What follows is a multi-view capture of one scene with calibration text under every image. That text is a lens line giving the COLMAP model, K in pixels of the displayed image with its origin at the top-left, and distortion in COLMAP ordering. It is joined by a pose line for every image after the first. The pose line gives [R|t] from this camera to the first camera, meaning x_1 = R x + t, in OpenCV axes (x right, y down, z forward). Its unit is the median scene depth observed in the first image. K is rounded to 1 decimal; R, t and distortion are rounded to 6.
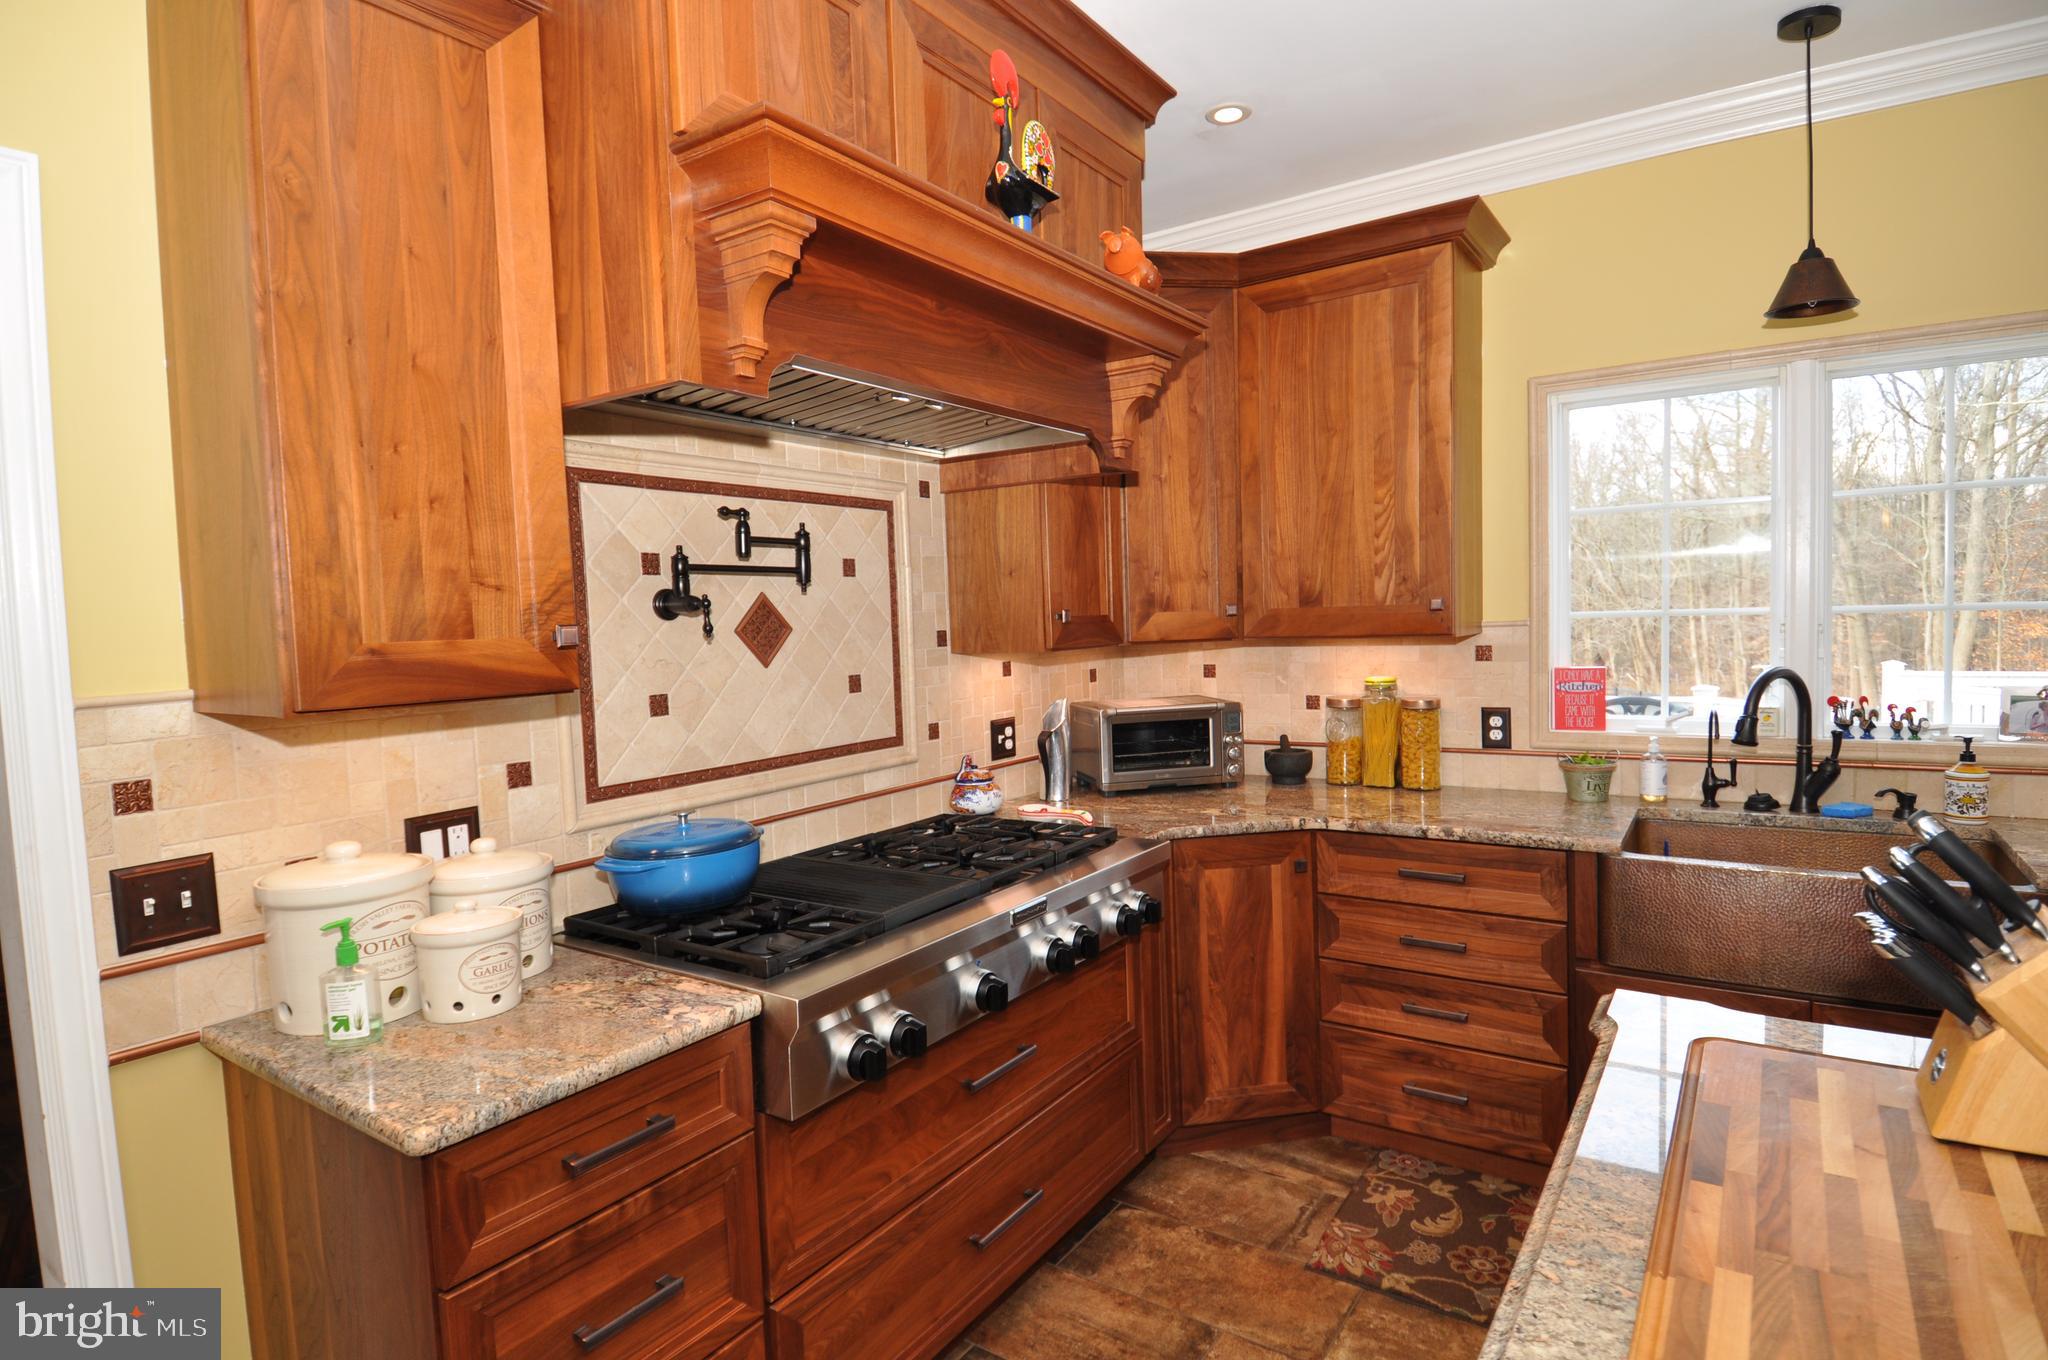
lens RADIAL K [[1068.9, 0, 1023.9], [0, 1068.9, 679.0], [0, 0, 1]] dist [0.021245, -0.027416]
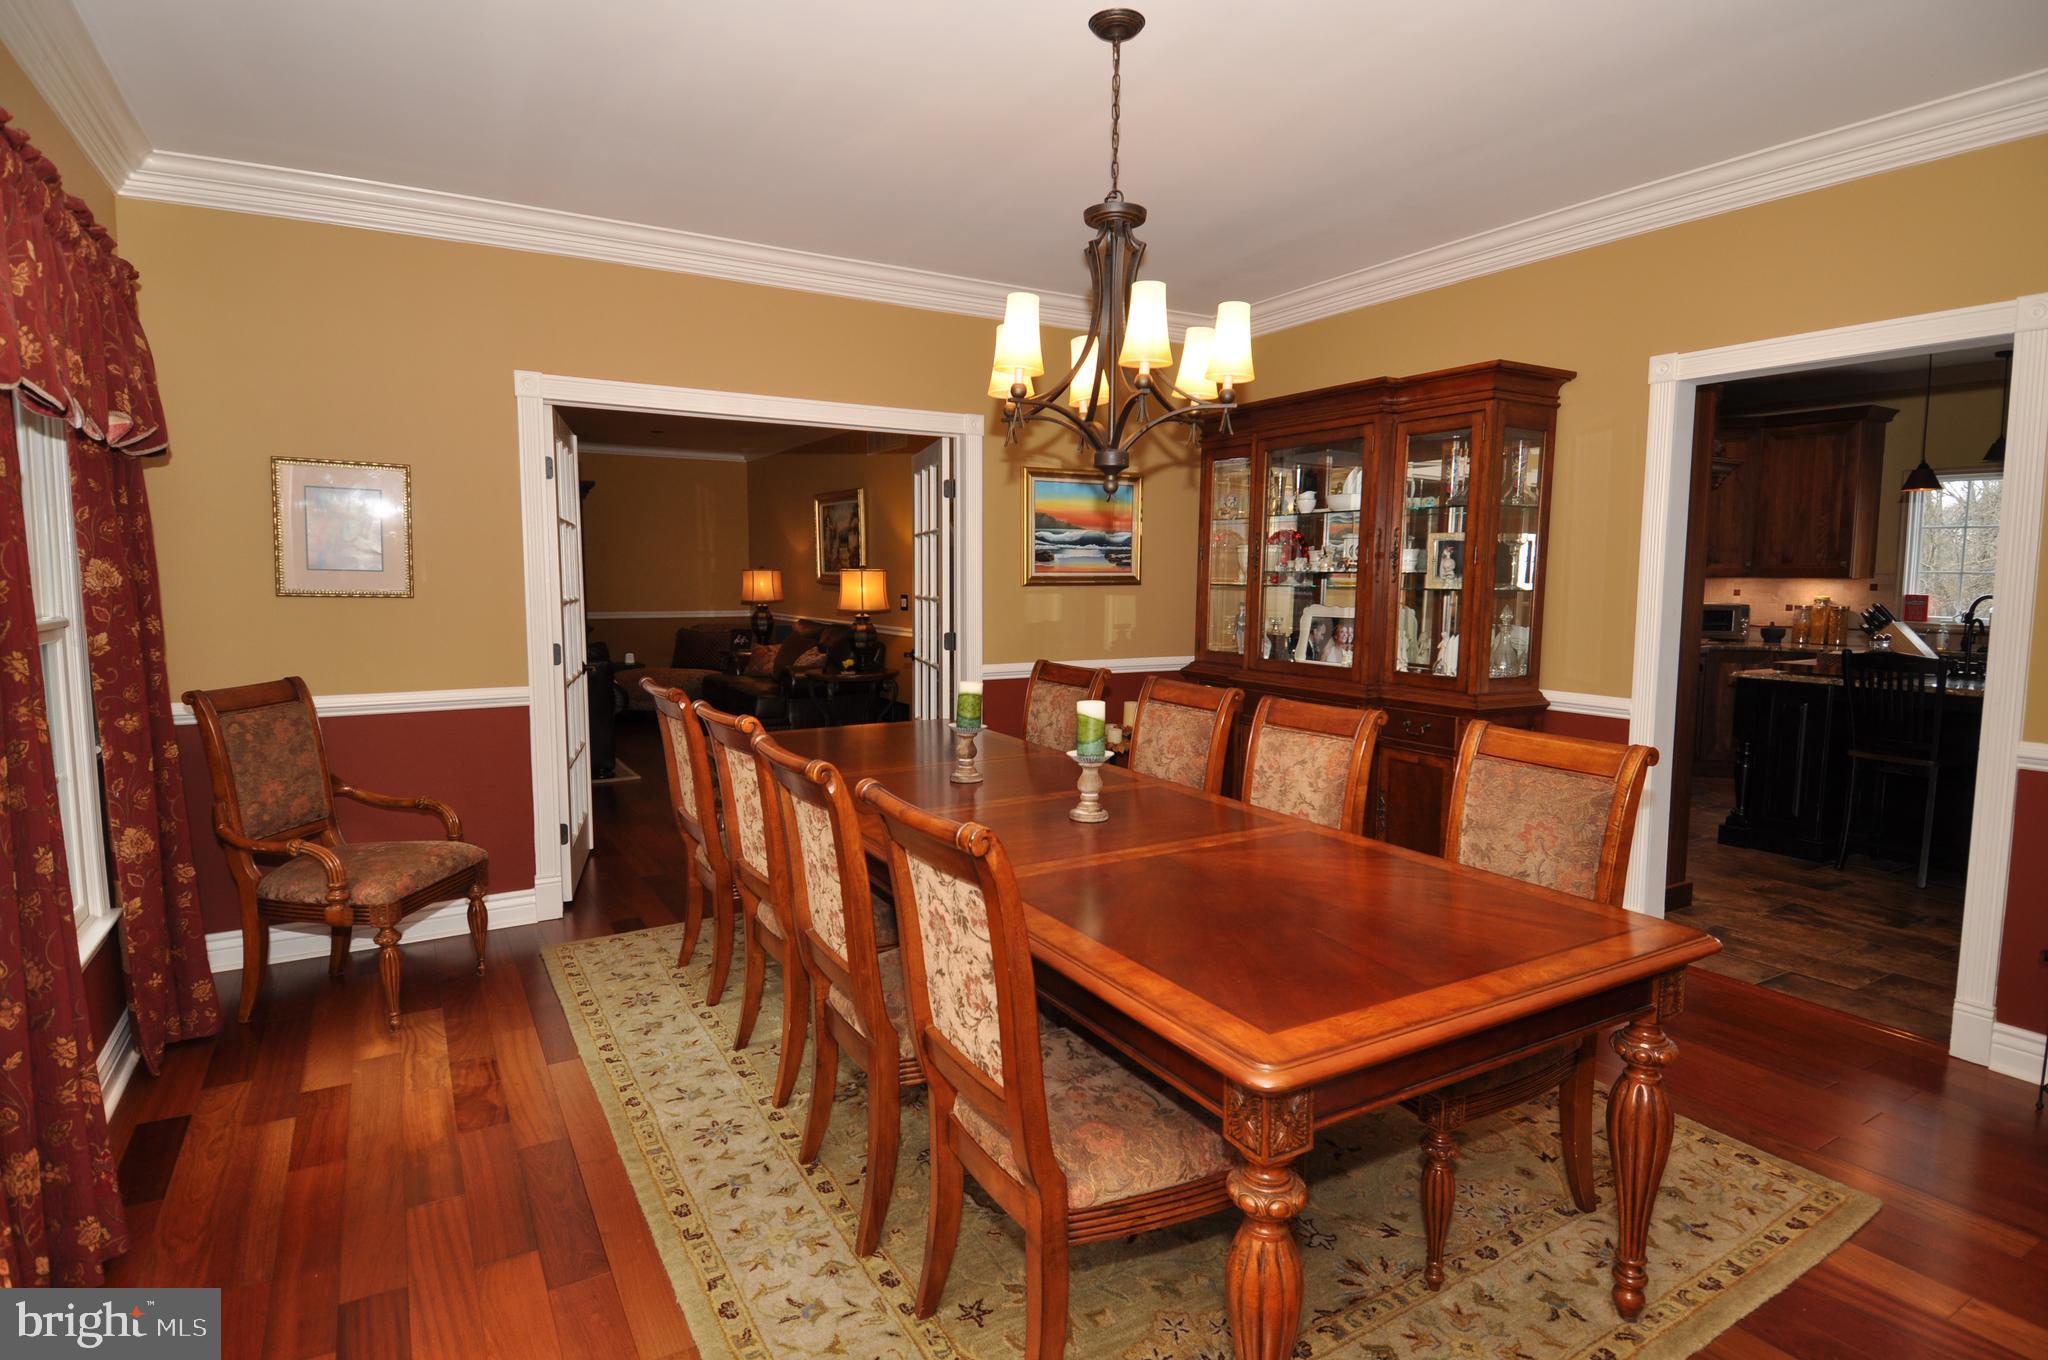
lens RADIAL K [[1068.9, 0, 1026.6], [0, 1068.9, 669.2], [0, 0, 1]] dist [0.021245, -0.027416]
pose [[0.905971, 0.077900, -0.416111, -0.243374], [-0.058816, 0.996553, 0.058508, 0.121162], [0.419235, -0.028532, 0.907429, -1.810744]]
